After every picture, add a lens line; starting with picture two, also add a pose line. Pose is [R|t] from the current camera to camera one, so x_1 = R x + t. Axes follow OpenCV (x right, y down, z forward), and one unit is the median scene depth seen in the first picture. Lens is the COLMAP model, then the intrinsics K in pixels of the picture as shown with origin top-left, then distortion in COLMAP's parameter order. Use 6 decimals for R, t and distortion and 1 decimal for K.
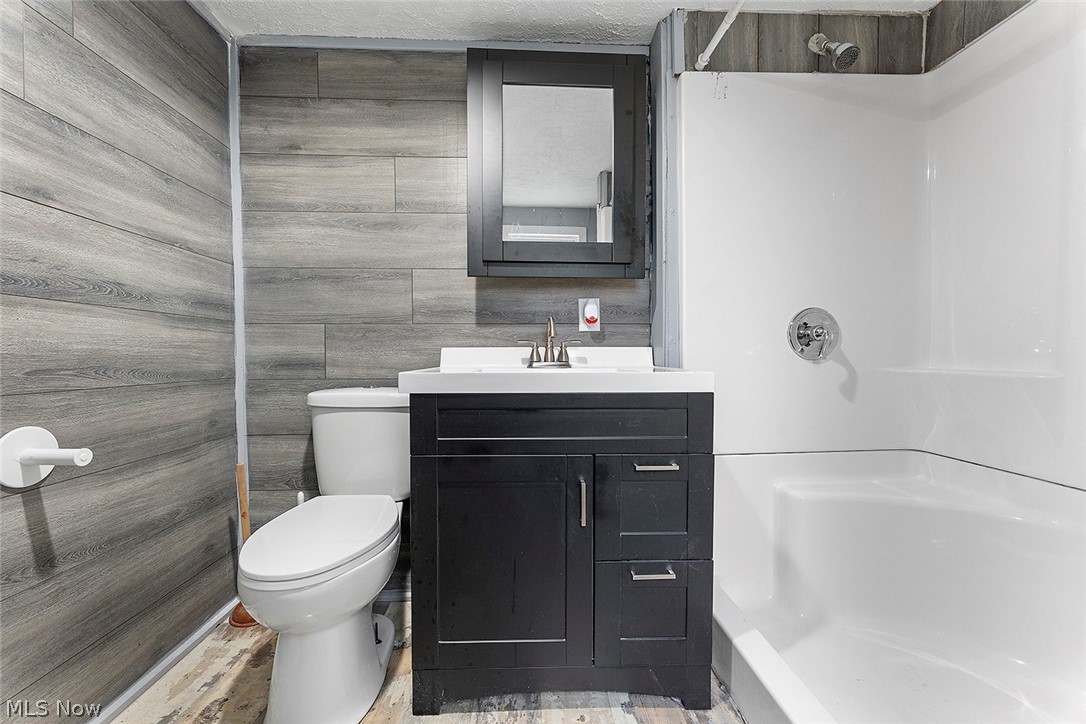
lens RADIAL K [[436.9, 0, 542.3], [0, 436.9, 367.1], [0, 0, 1]] dist [0.004157, -0.000381]
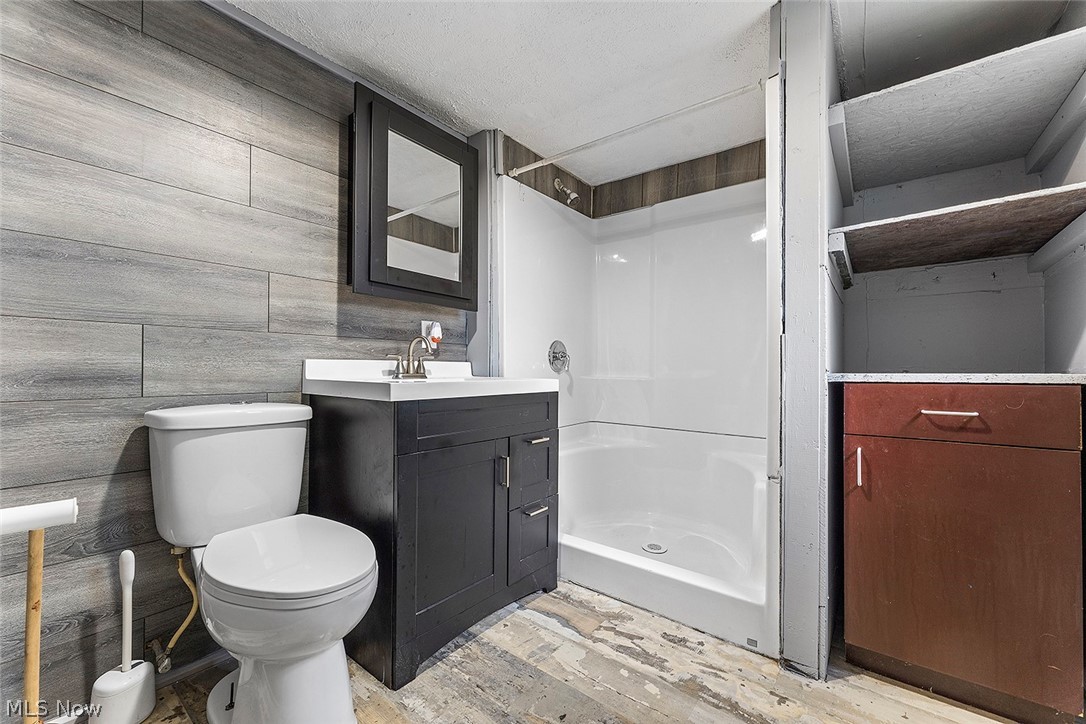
lens RADIAL K [[436.9, 0, 532.7], [0, 436.9, 364.9], [0, 0, 1]] dist [0.004157, -0.000381]
pose [[0.656211, 0.012068, 0.754481, -0.636064], [0.013087, 0.999540, -0.027371, 0.001454], [-0.754464, 0.027835, 0.655751, -0.010469]]
